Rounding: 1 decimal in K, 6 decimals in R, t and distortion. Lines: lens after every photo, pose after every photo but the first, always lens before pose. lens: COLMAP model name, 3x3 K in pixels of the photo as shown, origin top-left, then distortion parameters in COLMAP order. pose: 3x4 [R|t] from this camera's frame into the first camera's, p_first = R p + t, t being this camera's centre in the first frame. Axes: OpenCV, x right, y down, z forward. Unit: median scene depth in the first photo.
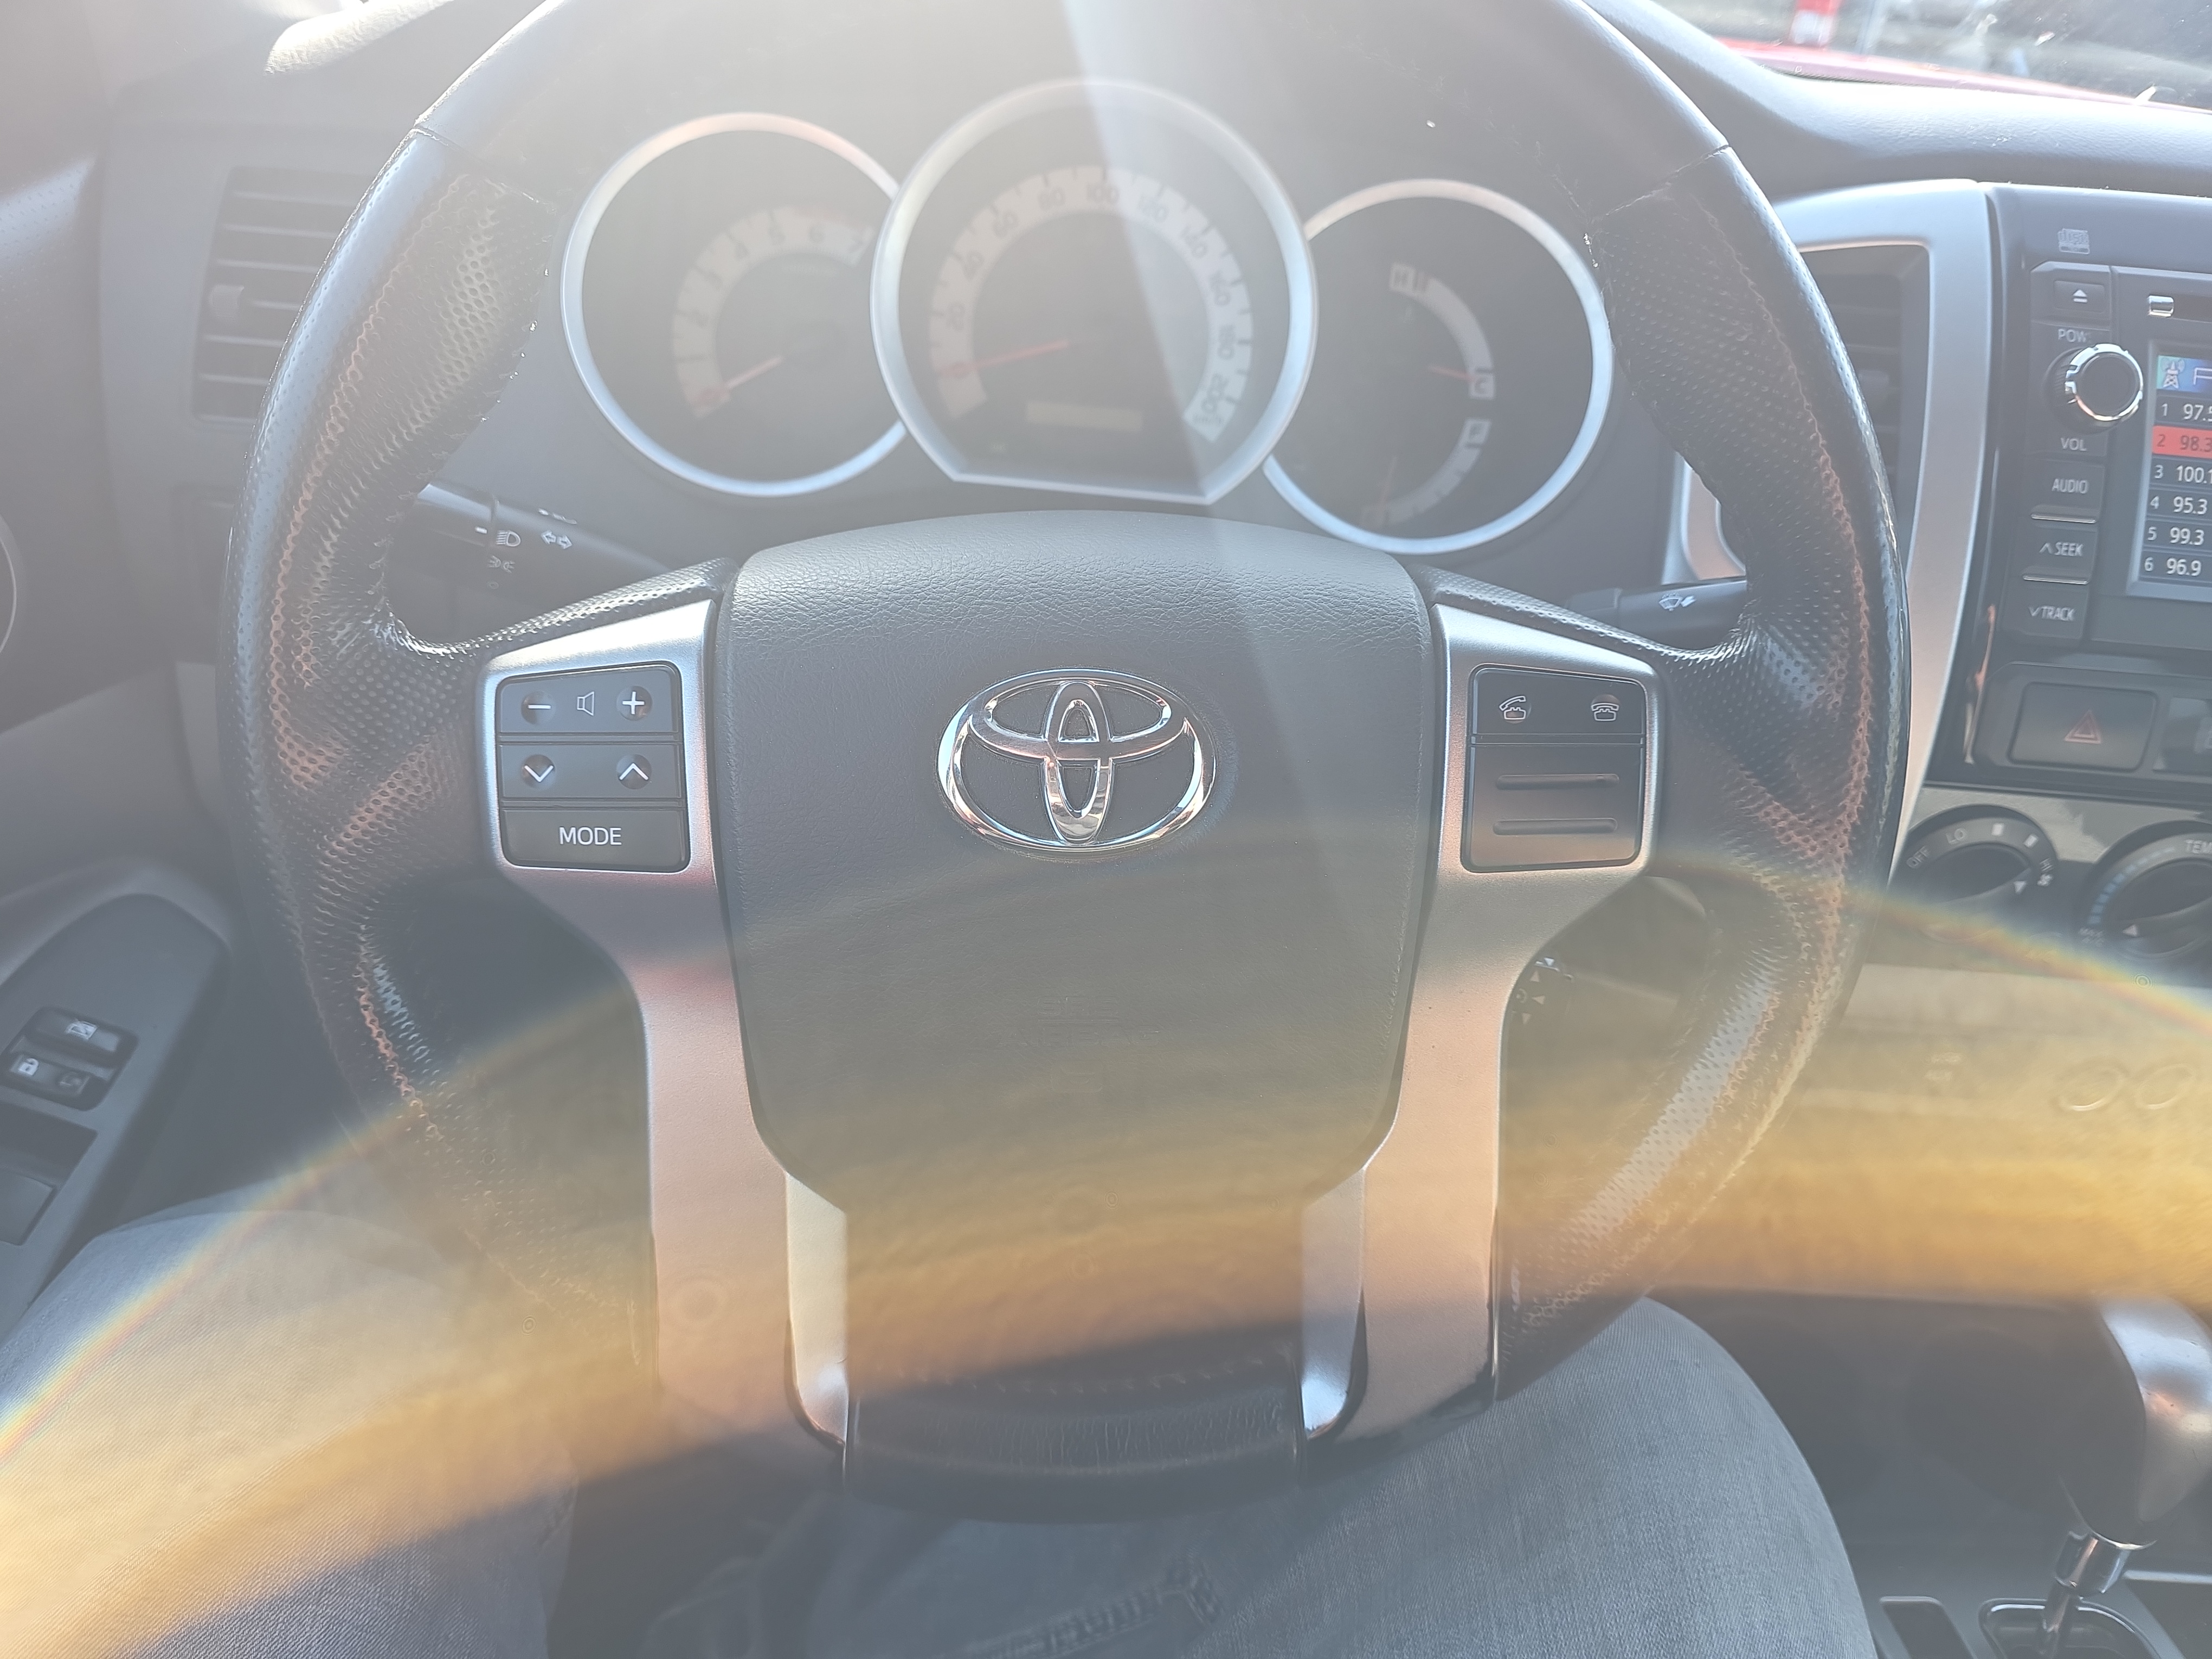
lens RADIAL K [[1514.8, 0, 1106.0], [0, 1514.8, 829.5], [0, 0, 1]] dist [0.020092, -0.040732]
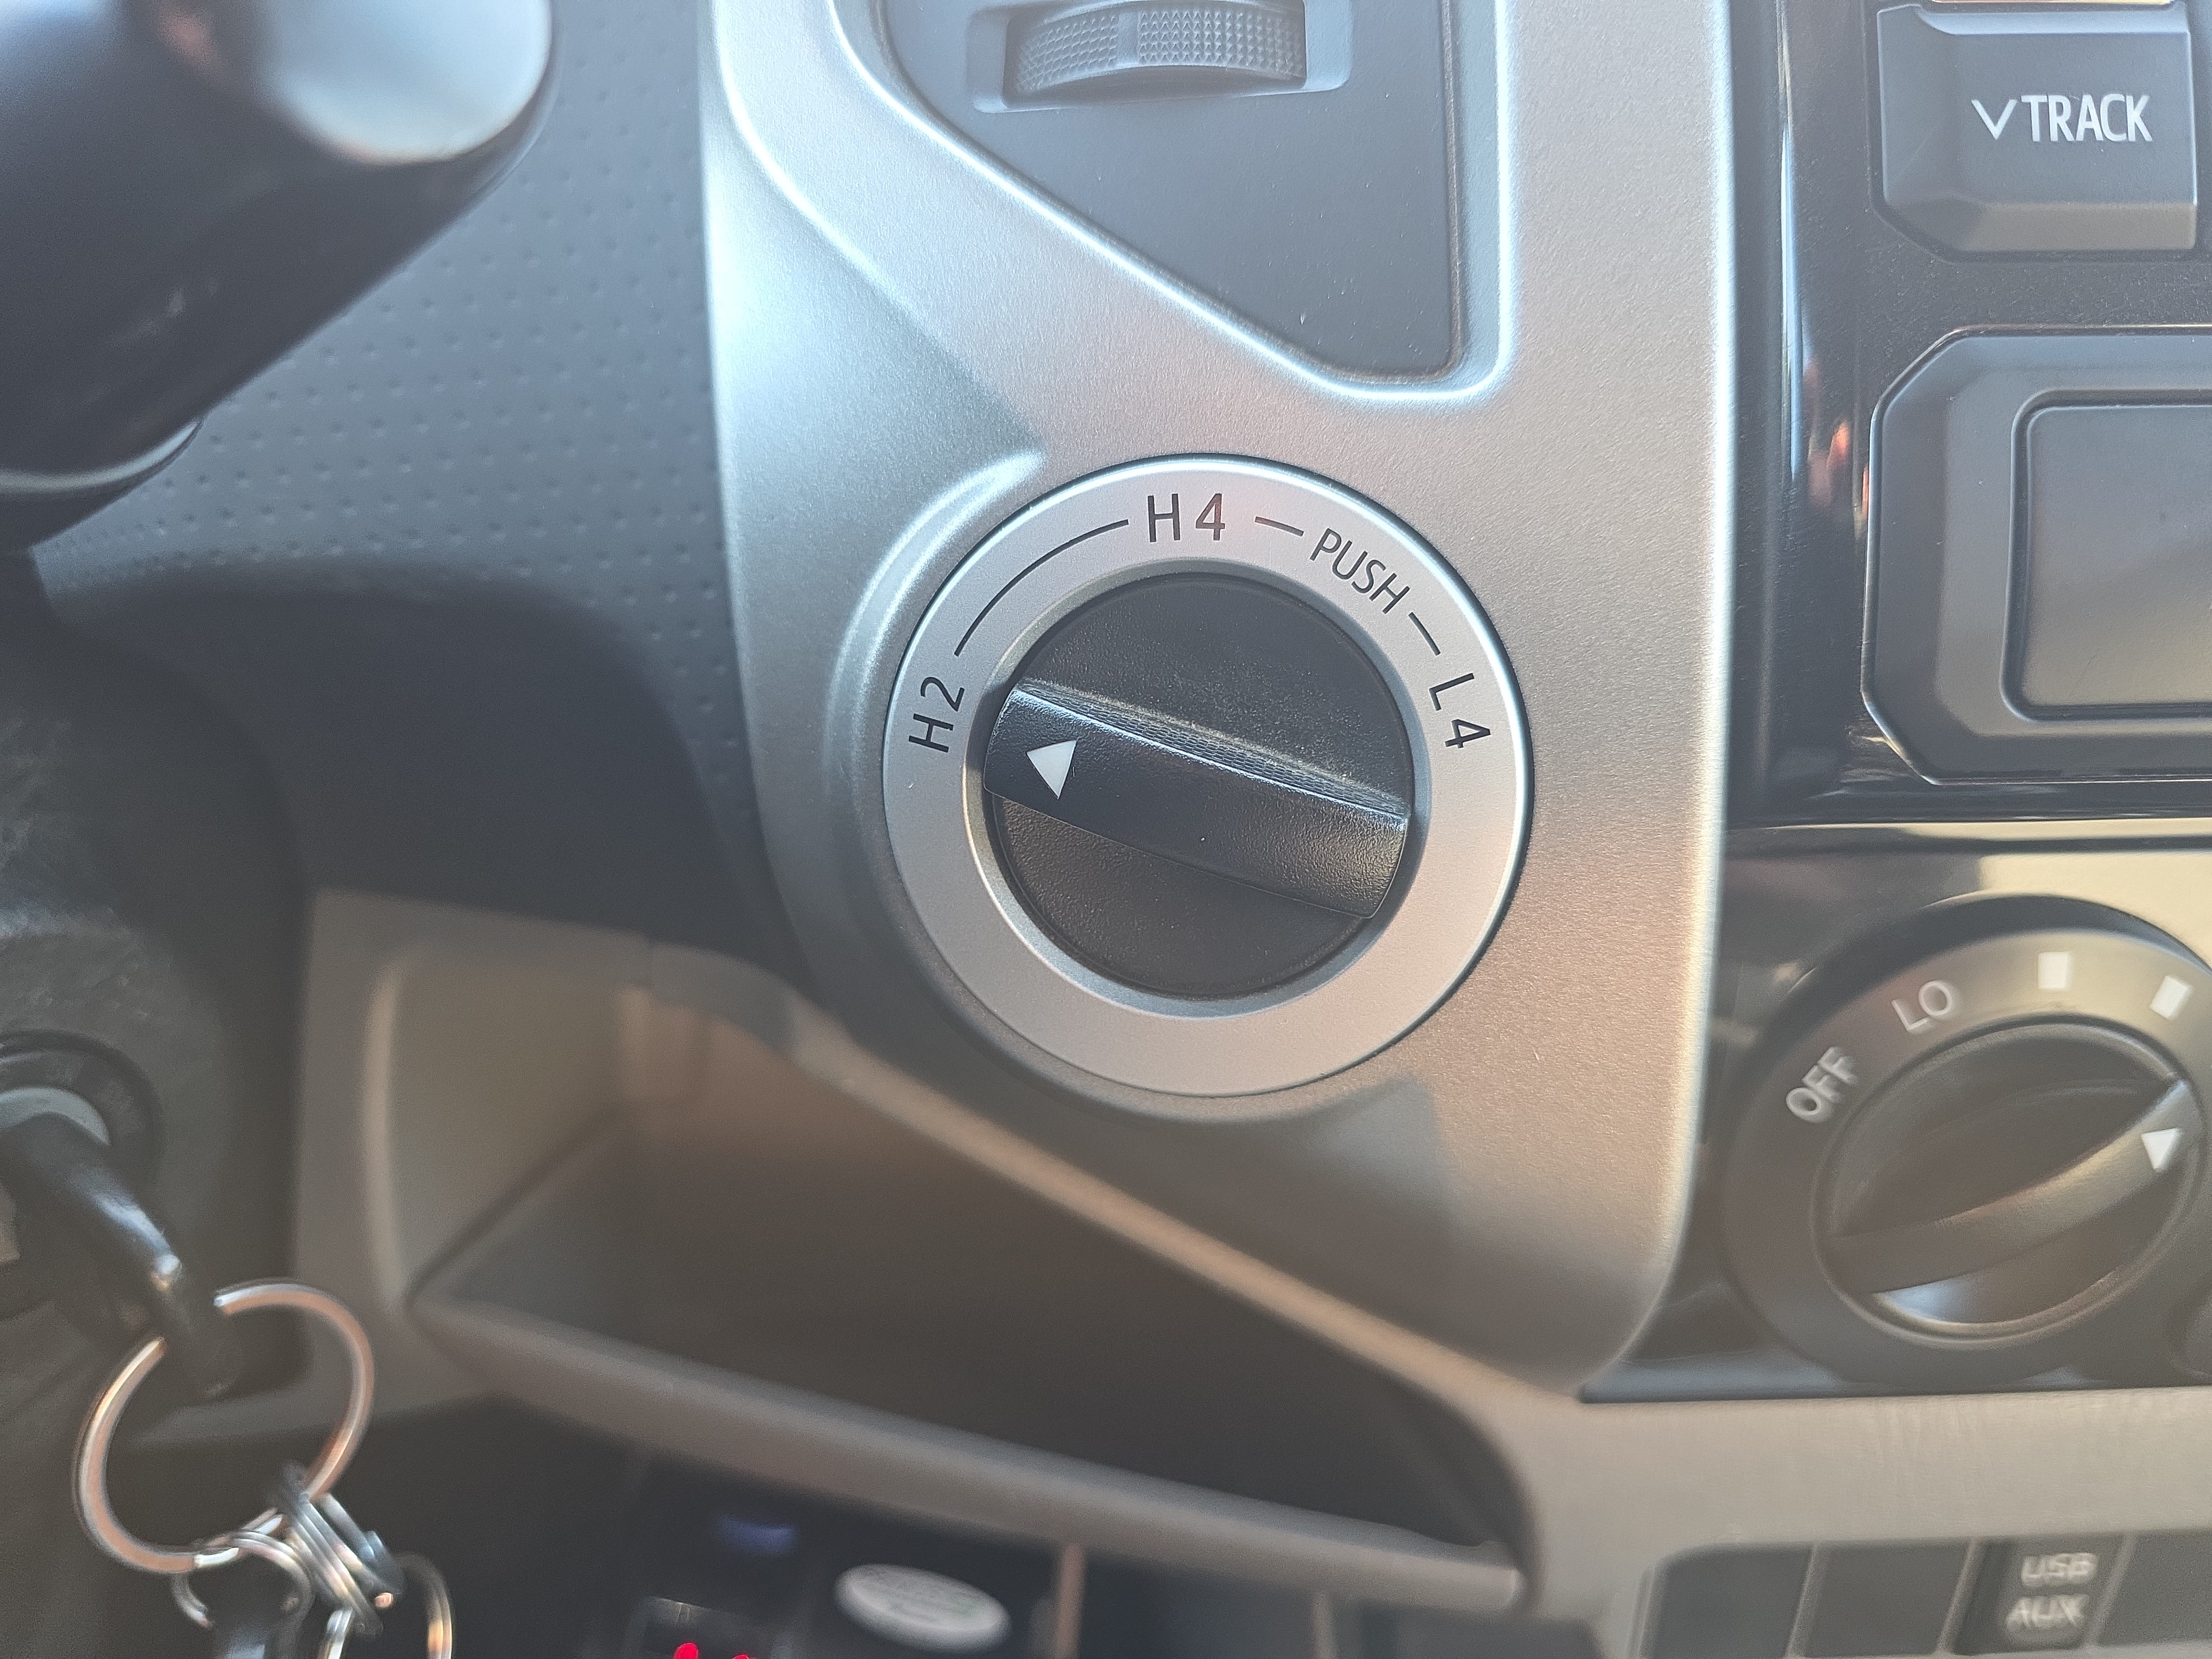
lens RADIAL K [[1565.7, 0, 1103.2], [0, 1565.7, 754.6], [0, 0, 1]] dist [0.000225, -0.049377]
pose [[0.994464, -0.097030, -0.040334, 0.455015], [0.088750, 0.981093, -0.171986, -0.006752], [0.056259, 0.167454, 0.984273, 0.740851]]
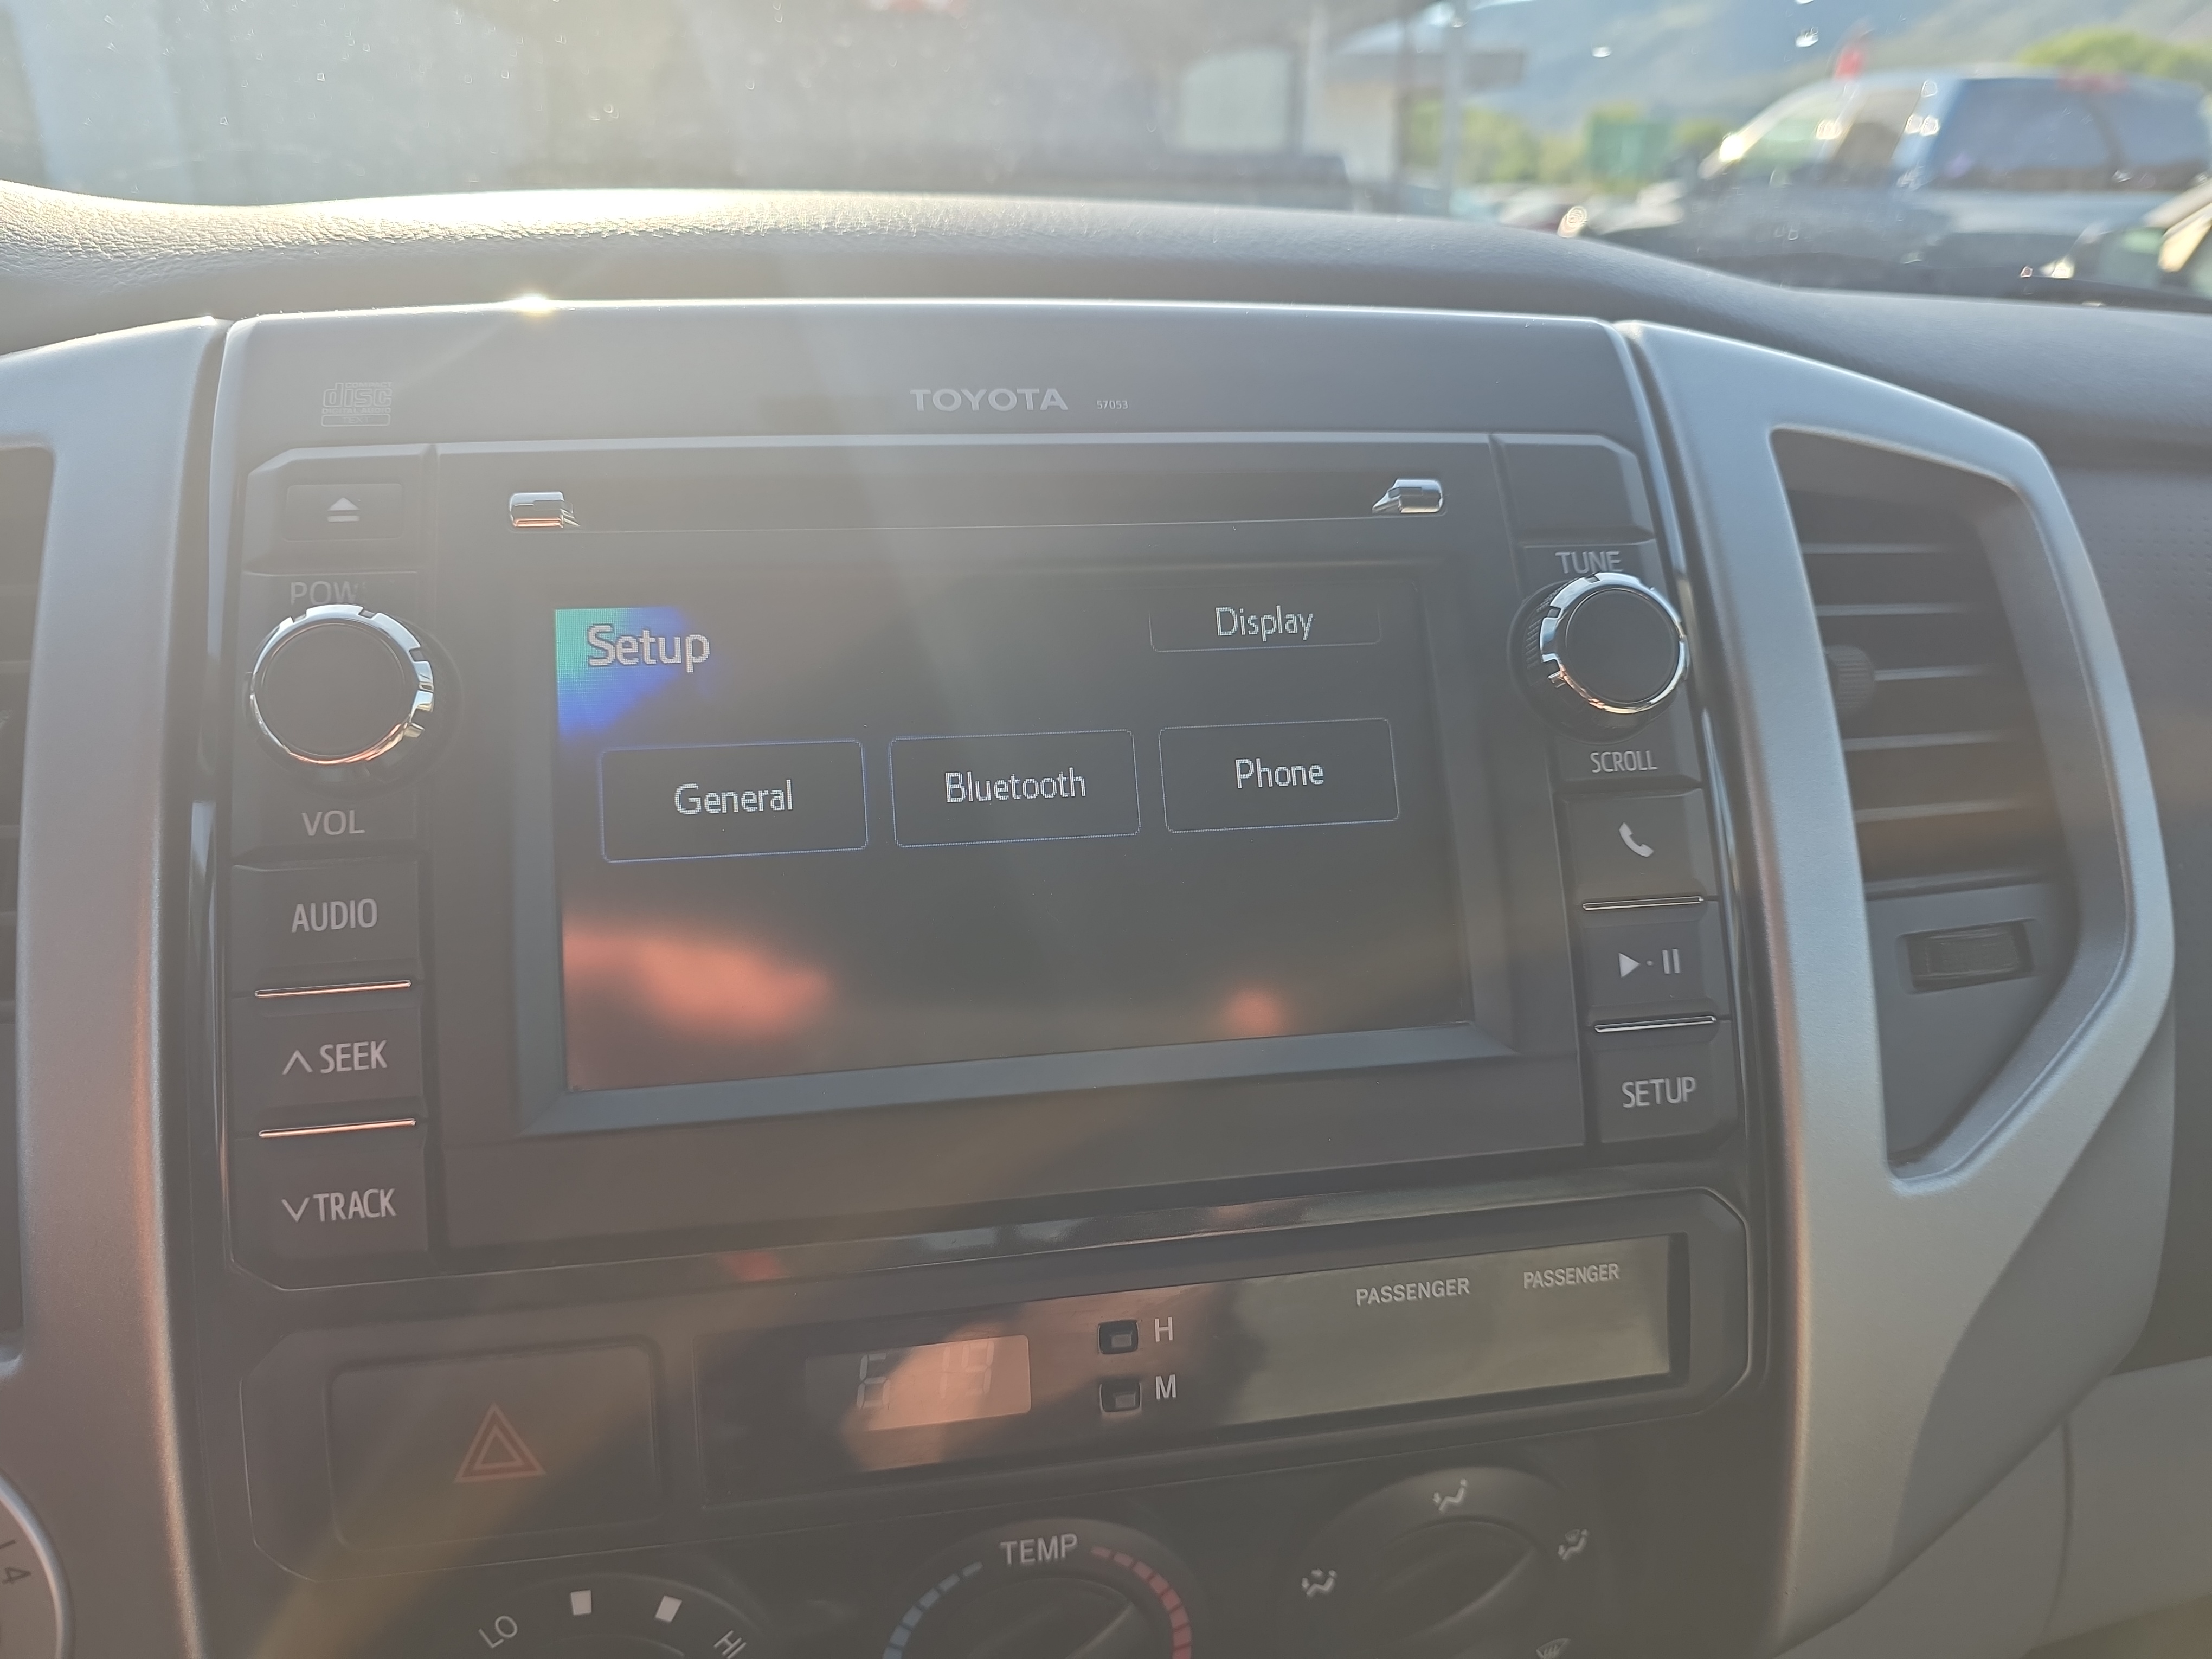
lens RADIAL K [[1566.6, 0, 1098.2], [0, 1566.6, 812.6], [0, 0, 1]] dist [0.007461, -0.043693]
pose [[0.981477, -0.126361, 0.143998, 0.772958], [0.152637, 0.970010, -0.189161, -0.132185], [-0.115777, 0.207636, 0.971330, 0.511910]]
